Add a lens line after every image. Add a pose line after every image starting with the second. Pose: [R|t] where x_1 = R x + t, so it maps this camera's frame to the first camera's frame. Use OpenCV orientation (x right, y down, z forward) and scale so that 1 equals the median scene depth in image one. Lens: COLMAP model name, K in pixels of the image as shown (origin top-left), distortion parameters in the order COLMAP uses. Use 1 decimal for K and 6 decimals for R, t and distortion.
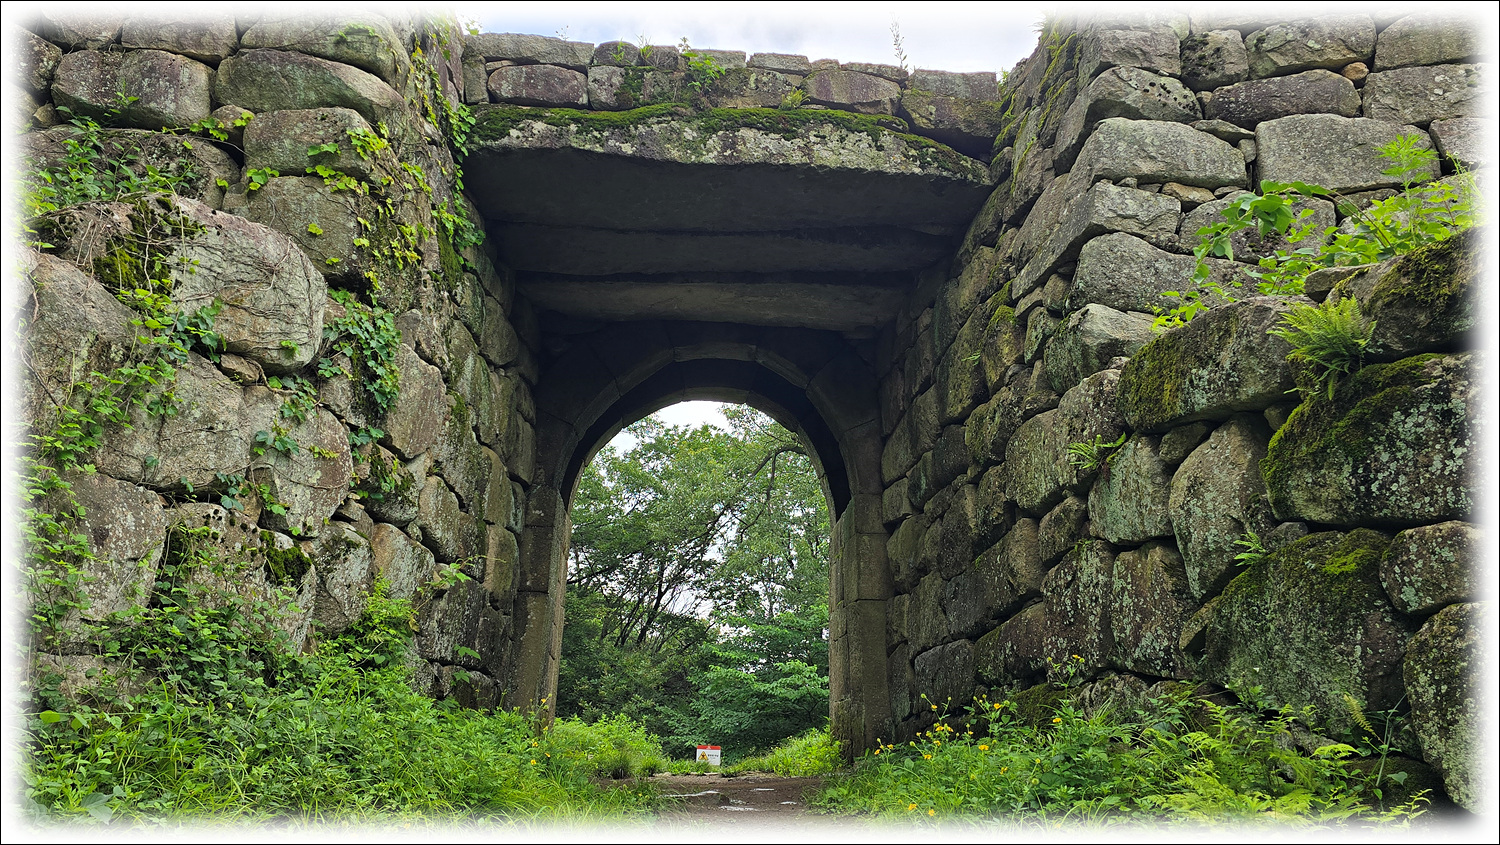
lens RADIAL K [[1017.8, 0, 750.7], [0, 1017.8, 424.4], [0, 0, 1]] dist [0.005442, 0.000454]
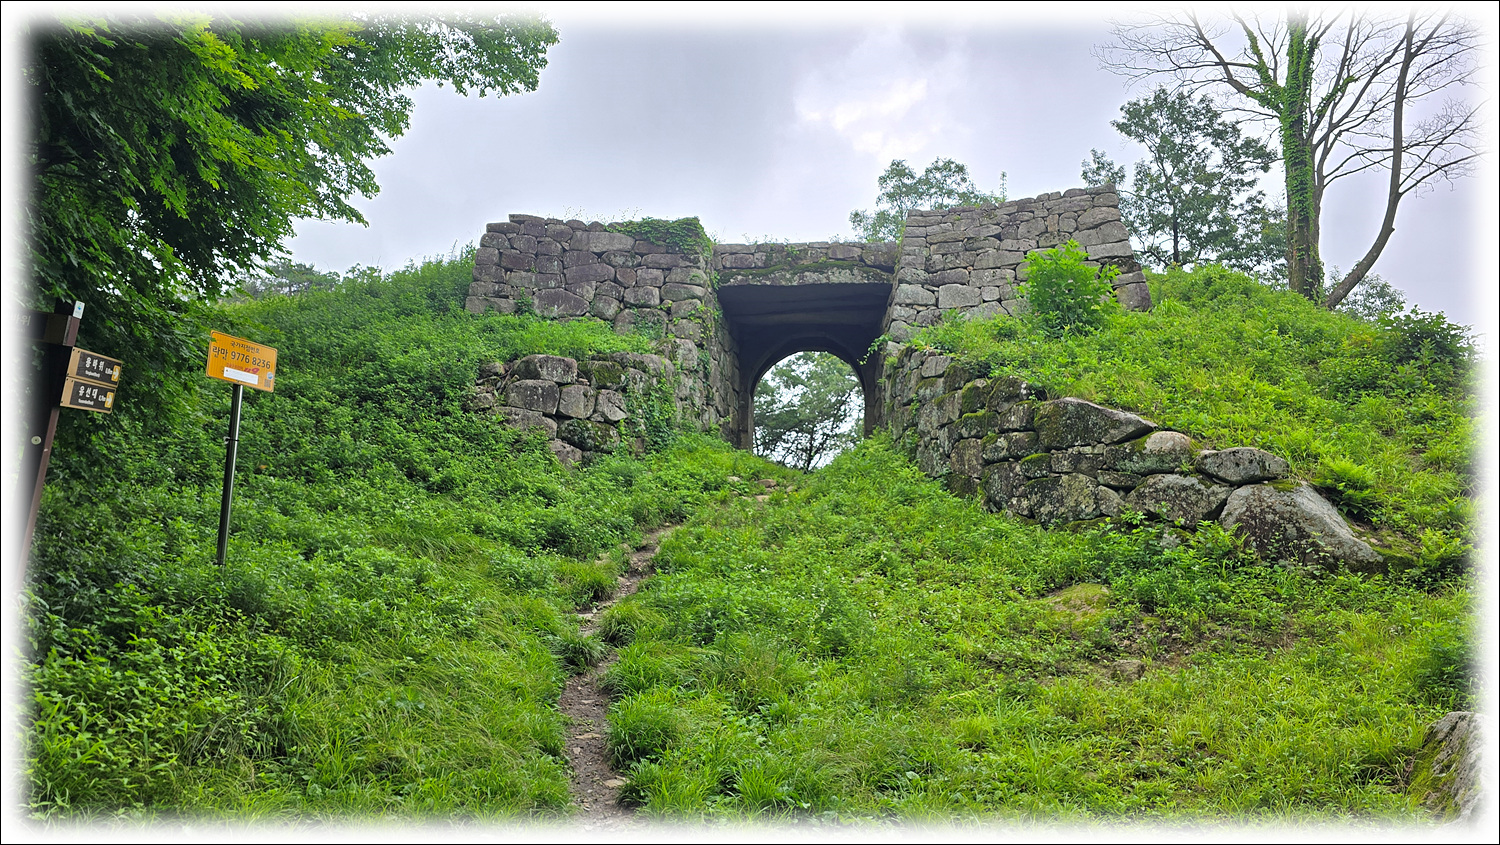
lens RADIAL K [[1017.8, 0, 750.1], [0, 1017.8, 422.7], [0, 0, 1]] dist [0.005442, 0.000454]
pose [[0.985818, -0.032458, -0.164650, 0.312852], [0.049666, 0.993595, 0.101497, -0.163520], [0.160301, -0.108235, 0.981116, -2.037284]]
